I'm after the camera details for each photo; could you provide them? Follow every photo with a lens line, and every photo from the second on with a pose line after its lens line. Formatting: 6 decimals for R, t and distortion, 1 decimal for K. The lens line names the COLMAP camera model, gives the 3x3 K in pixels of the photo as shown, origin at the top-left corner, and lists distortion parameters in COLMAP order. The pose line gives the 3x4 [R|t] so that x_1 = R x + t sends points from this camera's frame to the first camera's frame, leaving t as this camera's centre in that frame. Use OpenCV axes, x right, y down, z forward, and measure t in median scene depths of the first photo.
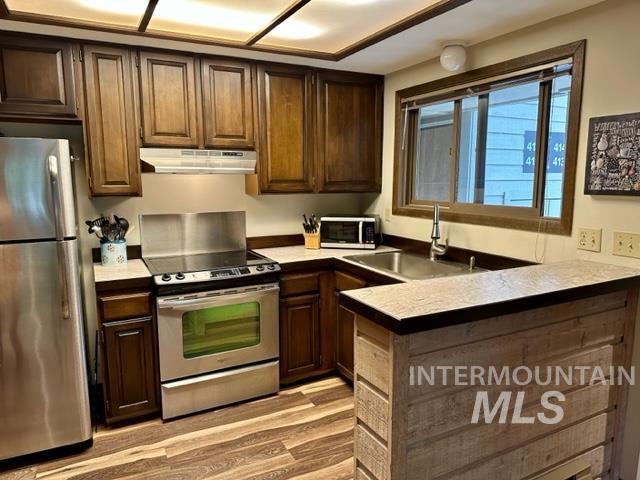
lens RADIAL K [[452.4, 0, 319.0], [0, 452.4, 239.4], [0, 0, 1]] dist [0.061889, -0.068242]
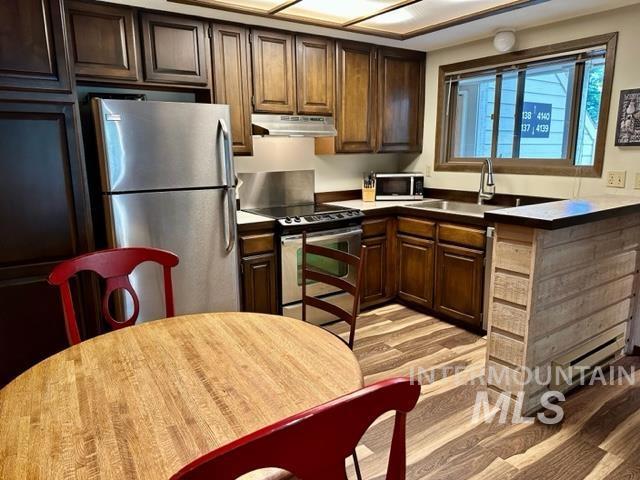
lens RADIAL K [[452.4, 0, 317.3], [0, 452.4, 244.1], [0, 0, 1]] dist [0.061889, -0.068242]
pose [[0.991352, -0.033862, 0.126782, -0.383050], [0.025324, 0.997339, 0.068365, 0.060980], [-0.128760, -0.064563, 0.989572, -0.213631]]
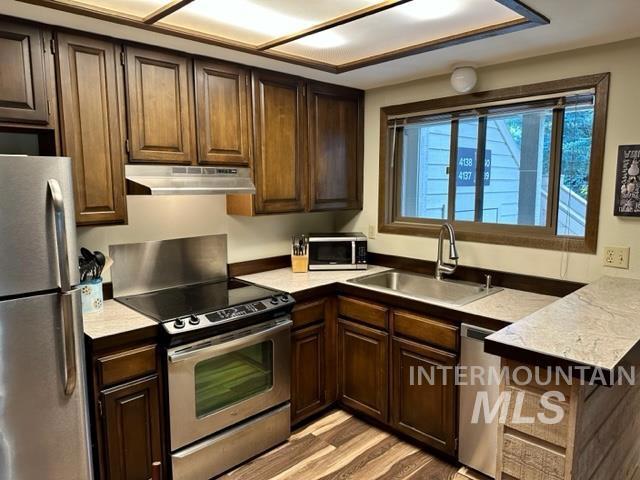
lens RADIAL K [[452.4, 0, 321.0], [0, 452.4, 236.6], [0, 0, 1]] dist [0.061889, -0.068242]
pose [[0.958069, -0.034410, 0.284463, -0.294271], [0.039866, 0.999115, -0.013412, -0.047674], [-0.283750, 0.024190, 0.958593, 0.126947]]
